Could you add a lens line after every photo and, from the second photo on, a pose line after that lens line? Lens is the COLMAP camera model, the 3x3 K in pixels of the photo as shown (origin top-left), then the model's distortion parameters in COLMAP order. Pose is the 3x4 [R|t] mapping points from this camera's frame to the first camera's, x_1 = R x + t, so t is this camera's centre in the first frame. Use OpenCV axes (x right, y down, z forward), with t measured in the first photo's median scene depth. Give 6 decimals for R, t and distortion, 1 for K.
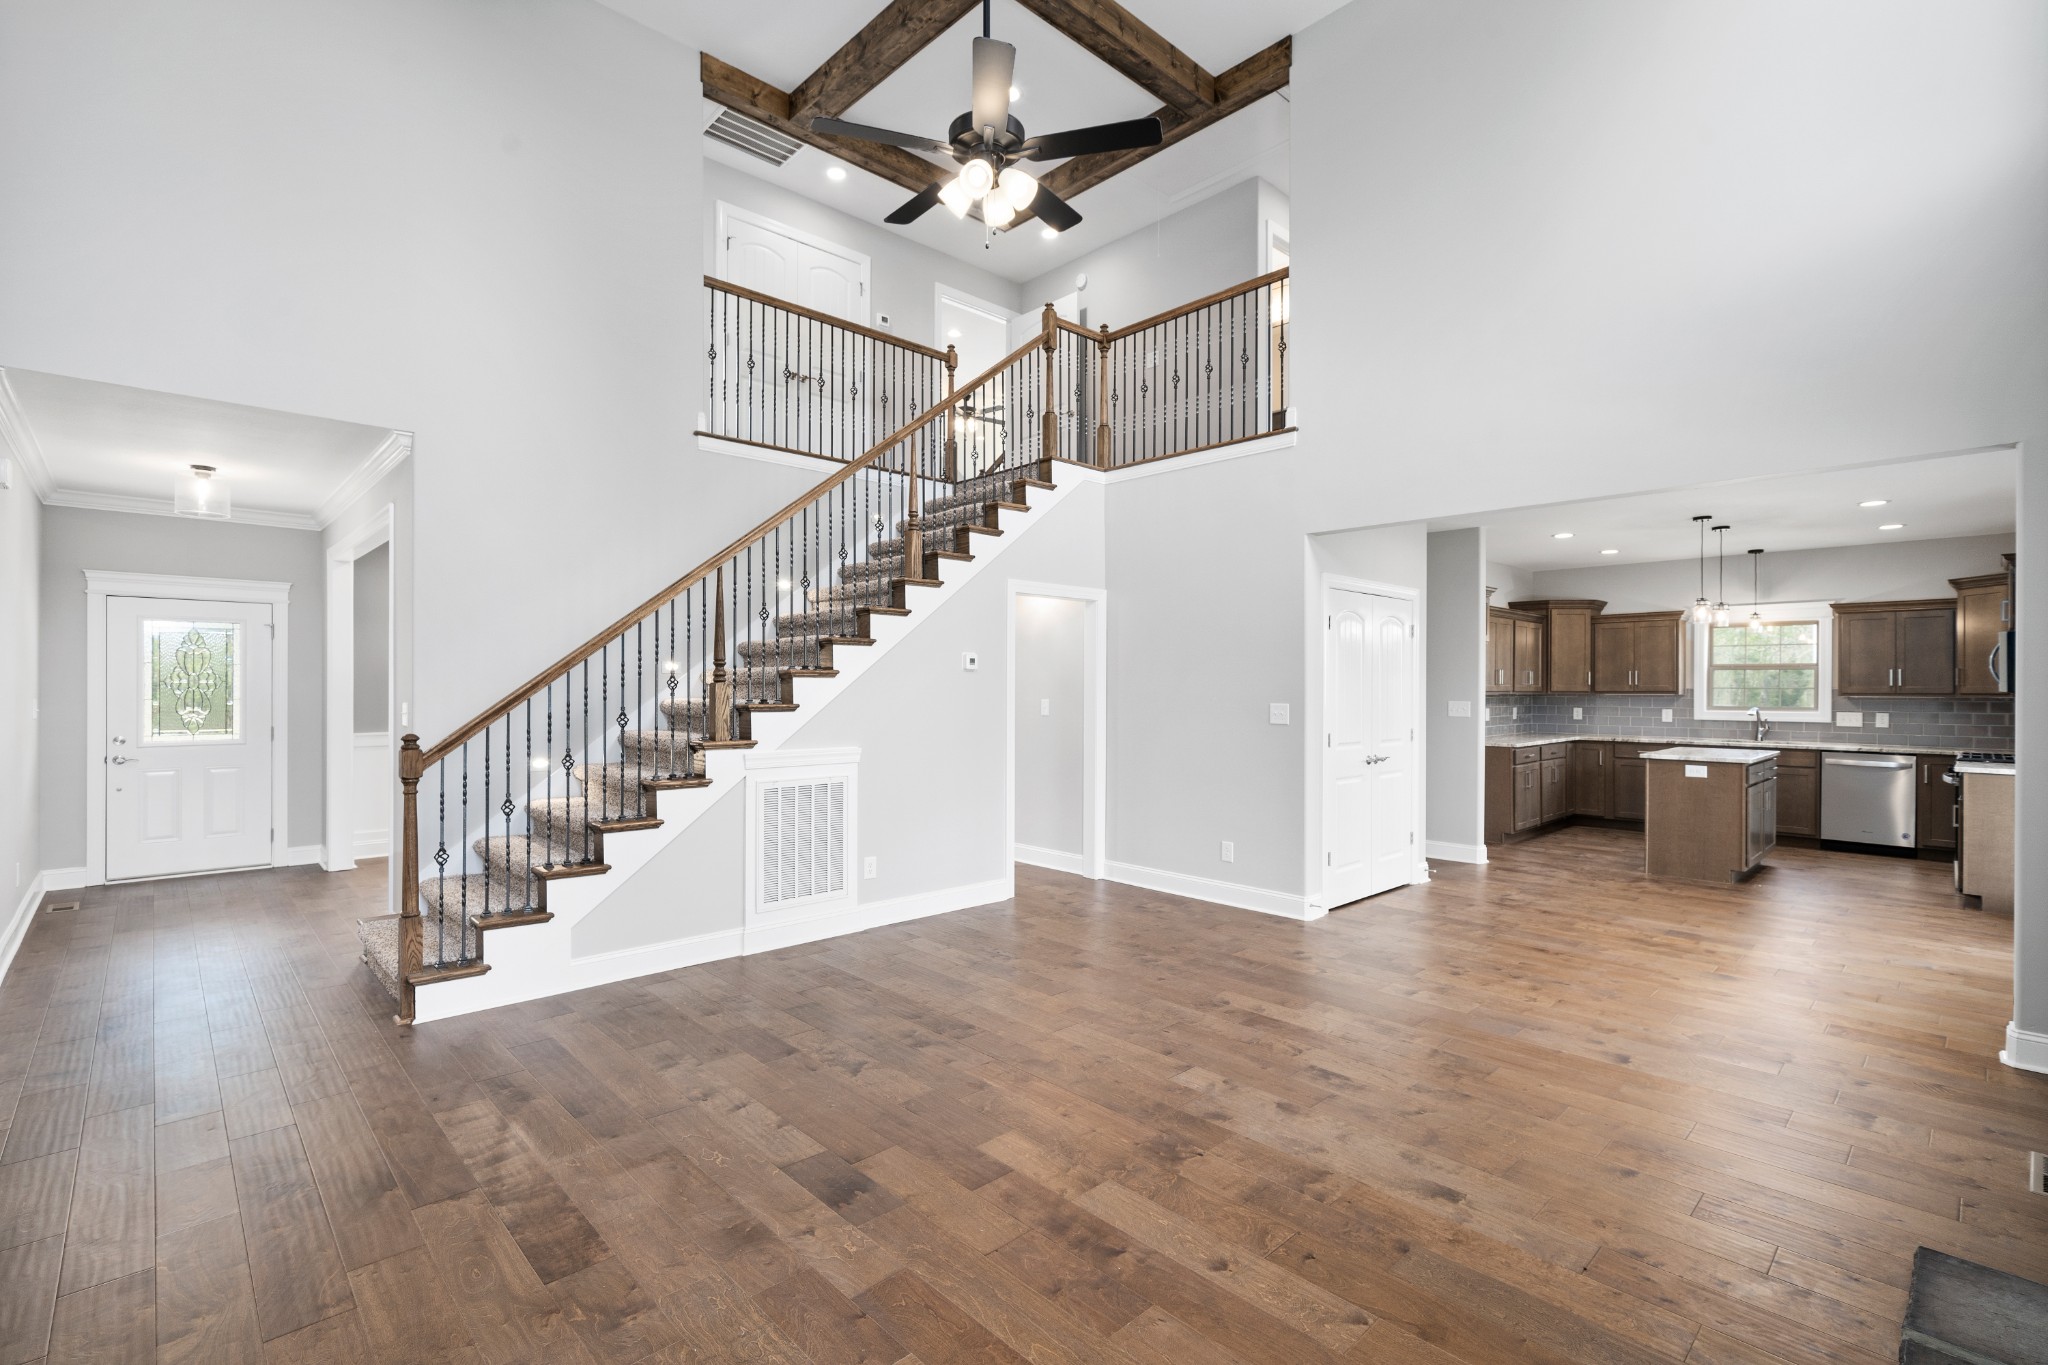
lens RADIAL K [[926.8, 0, 1026.5], [0, 926.8, 688.9], [0, 0, 1]] dist [0.003987, 0.000460]
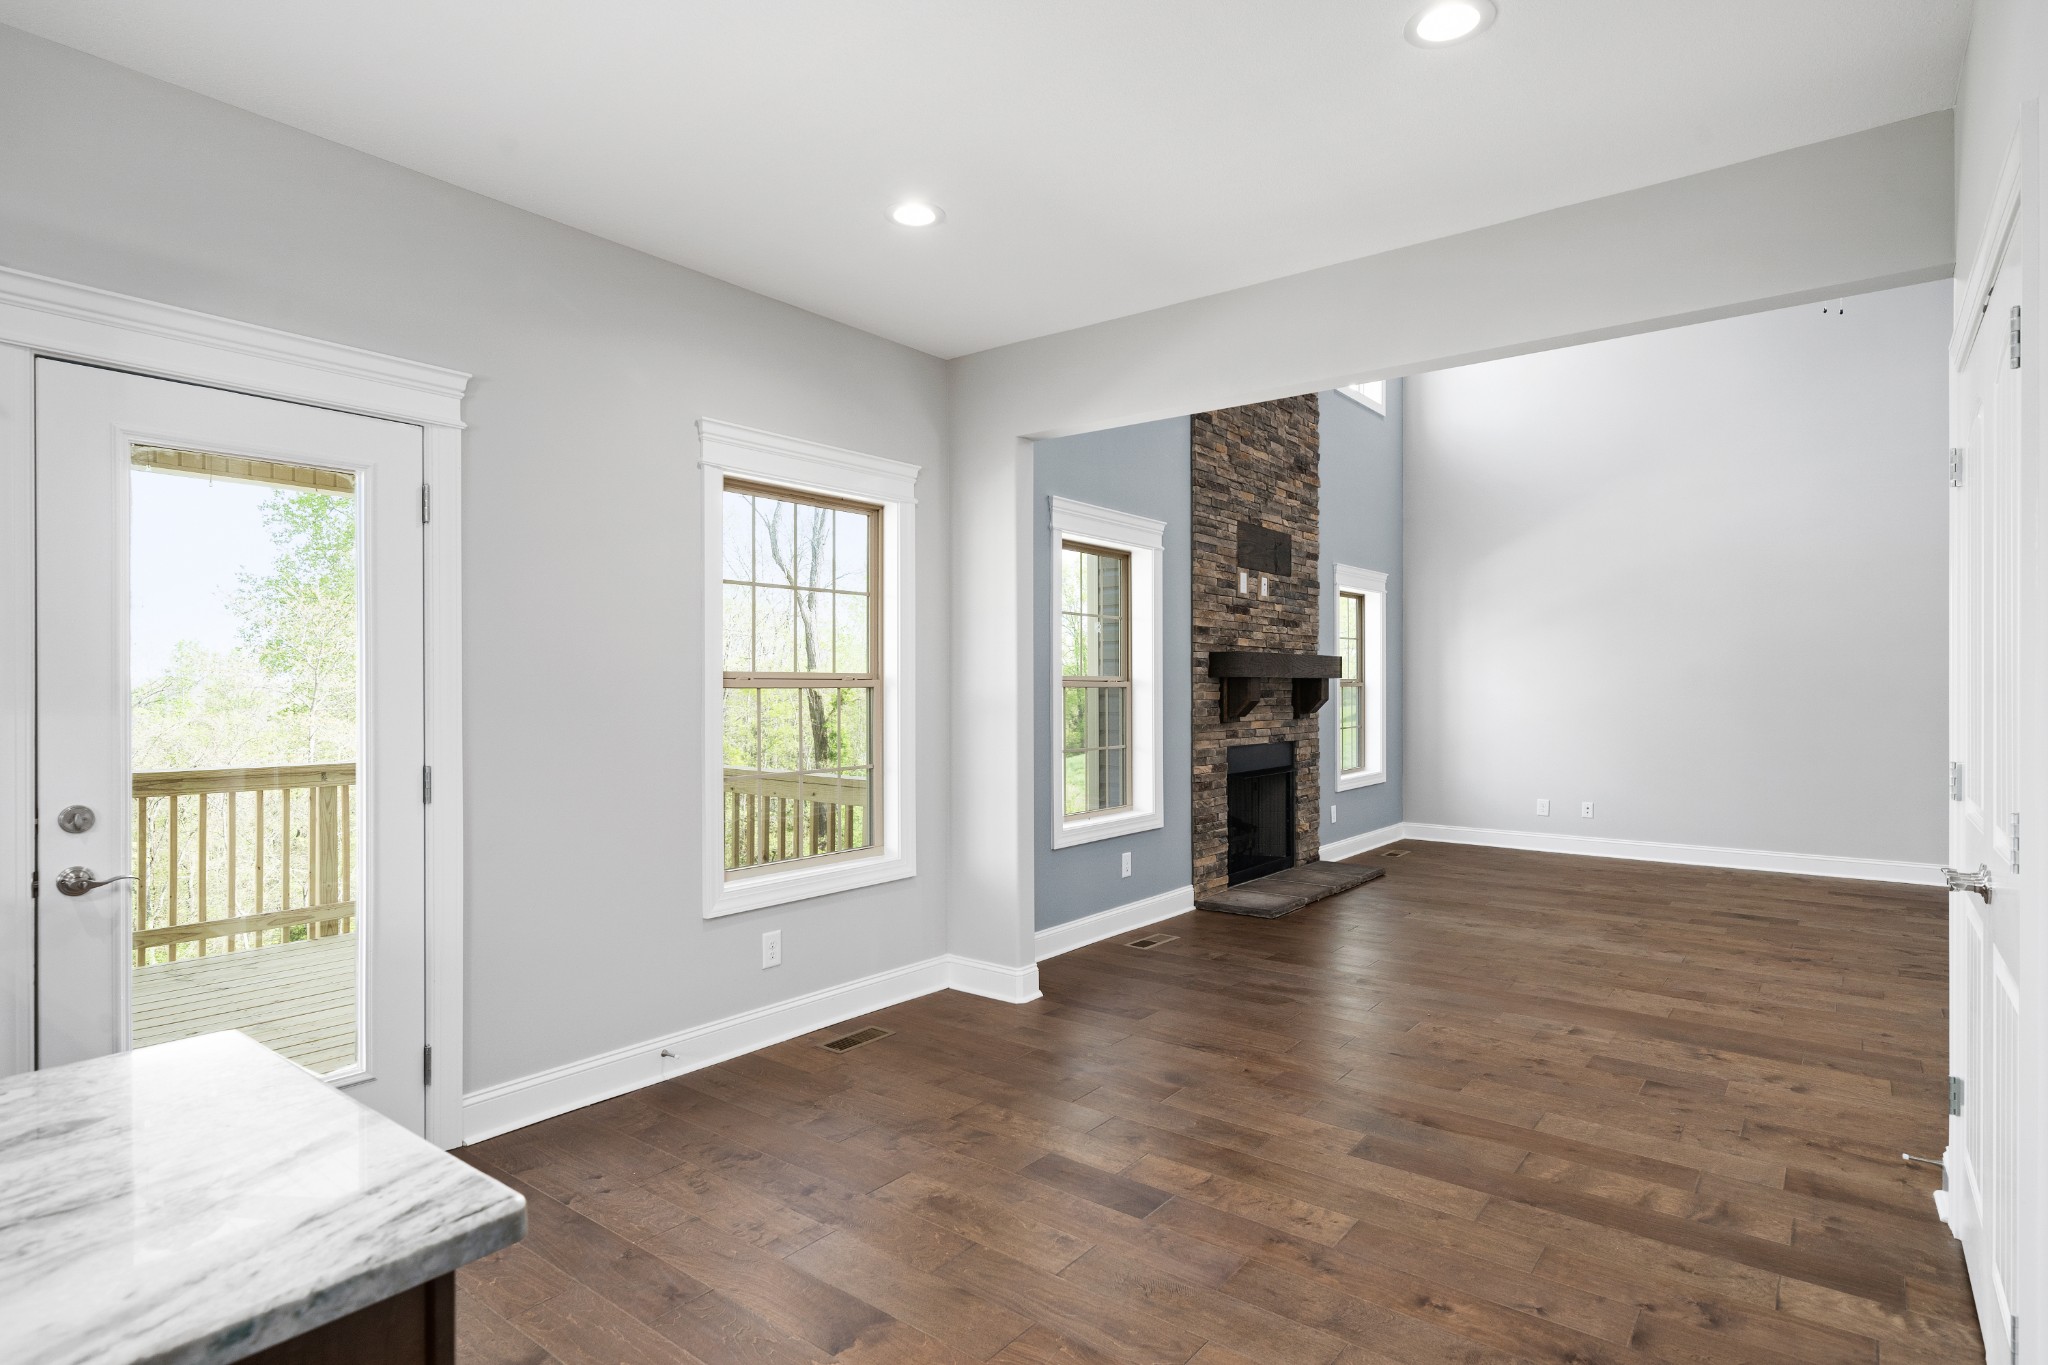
lens RADIAL K [[1056.3, 0, 1028.8], [0, 1056.3, 694.1], [0, 0, 1]] dist [-0.000491, -0.001959]
pose [[-0.989251, -0.001376, -0.146218, 0.646726], [-0.002691, 0.999958, 0.008796, 0.014372], [0.146200, 0.009094, -0.989213, 1.162299]]
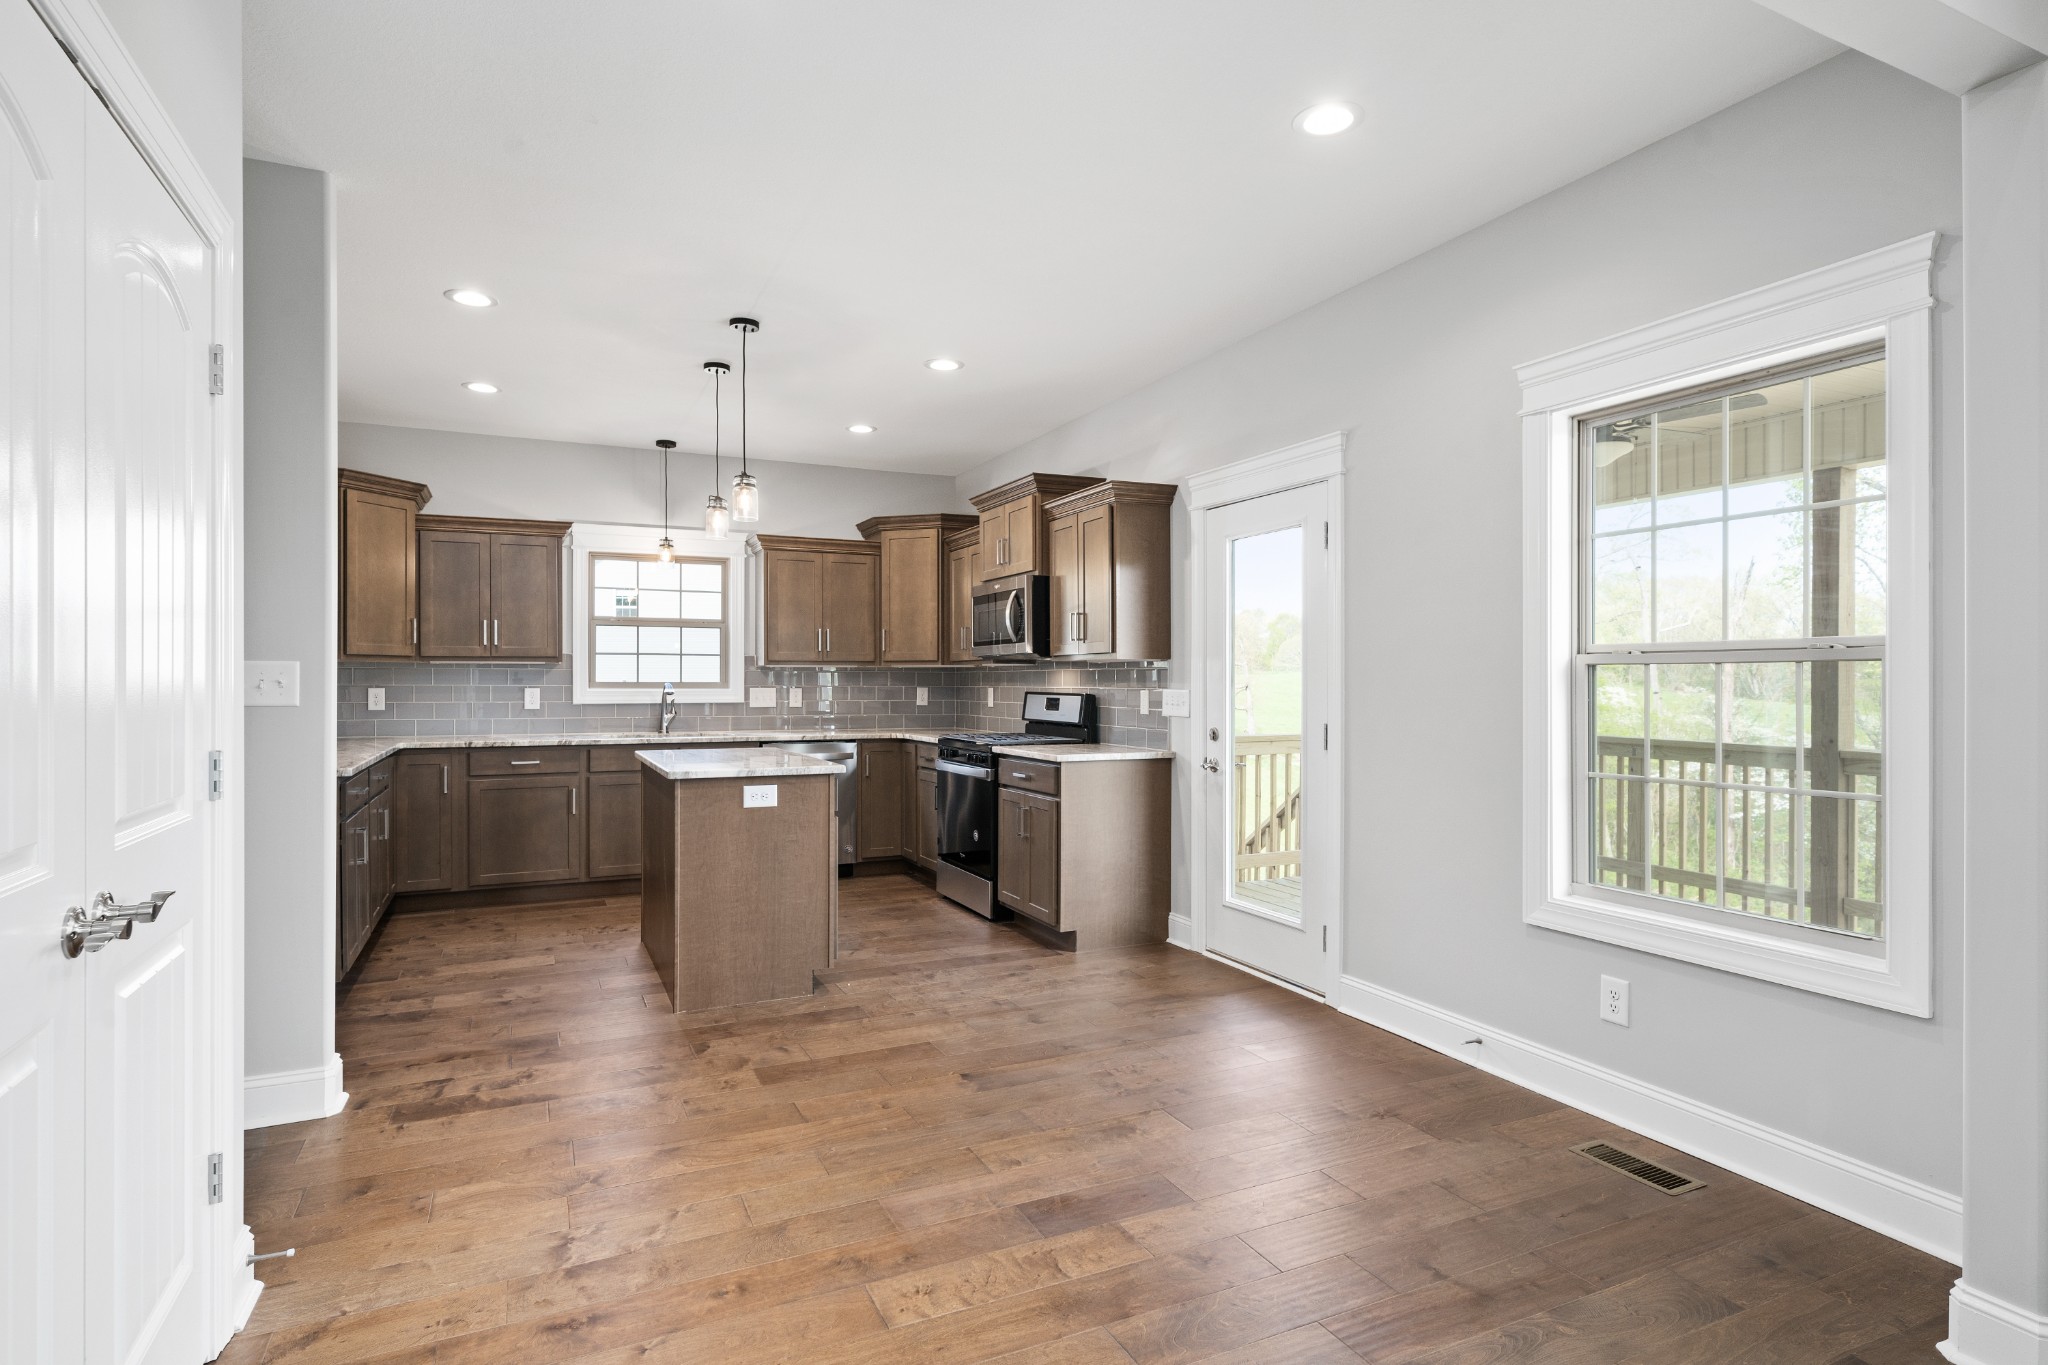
lens RADIAL K [[1056.3, 0, 1017.0], [0, 1056.3, 681.0], [0, 0, 1]] dist [-0.000491, -0.001959]
pose [[0.317797, -0.003381, 0.948153, 0.202566], [0.001837, 0.999994, 0.002951, 0.022129], [-0.948157, 0.000804, 0.317801, 0.677046]]
